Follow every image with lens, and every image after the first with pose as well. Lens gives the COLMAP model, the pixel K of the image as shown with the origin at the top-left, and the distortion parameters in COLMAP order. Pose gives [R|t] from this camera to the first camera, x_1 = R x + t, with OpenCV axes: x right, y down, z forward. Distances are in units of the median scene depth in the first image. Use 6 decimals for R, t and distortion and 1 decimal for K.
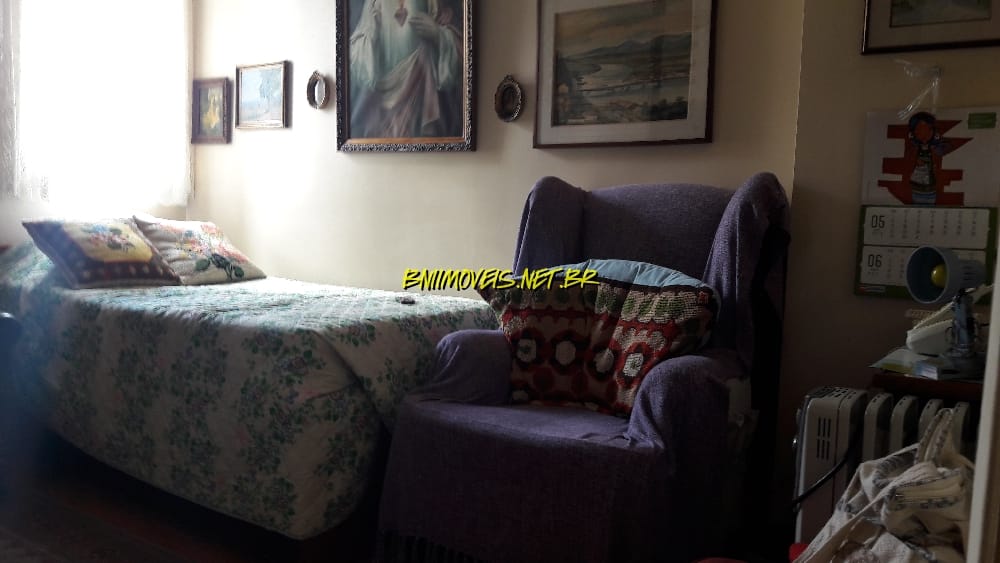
lens RADIAL K [[820.7, 0, 498.3], [0, 820.7, 304.6], [0, 0, 1]] dist [0.100177, -0.224474]
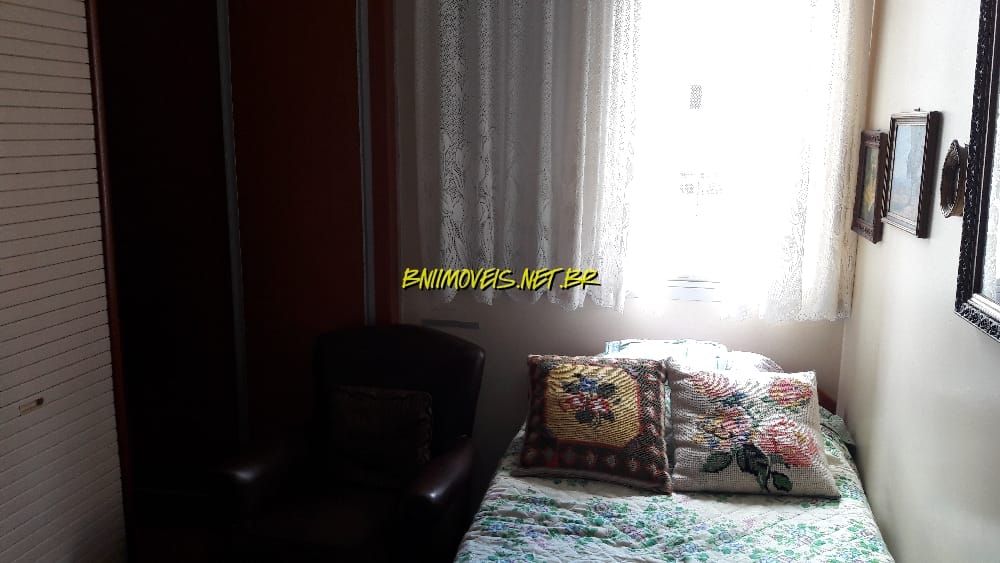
lens RADIAL K [[820.7, 0, 498.3], [0, 820.7, 304.6], [0, 0, 1]] dist [0.100177, -0.224474]
pose [[0.417030, 0.154200, -0.895717, 0.177445], [-0.087911, 0.987726, 0.129110, -0.341390], [0.904631, 0.024900, 0.425467, 0.841498]]
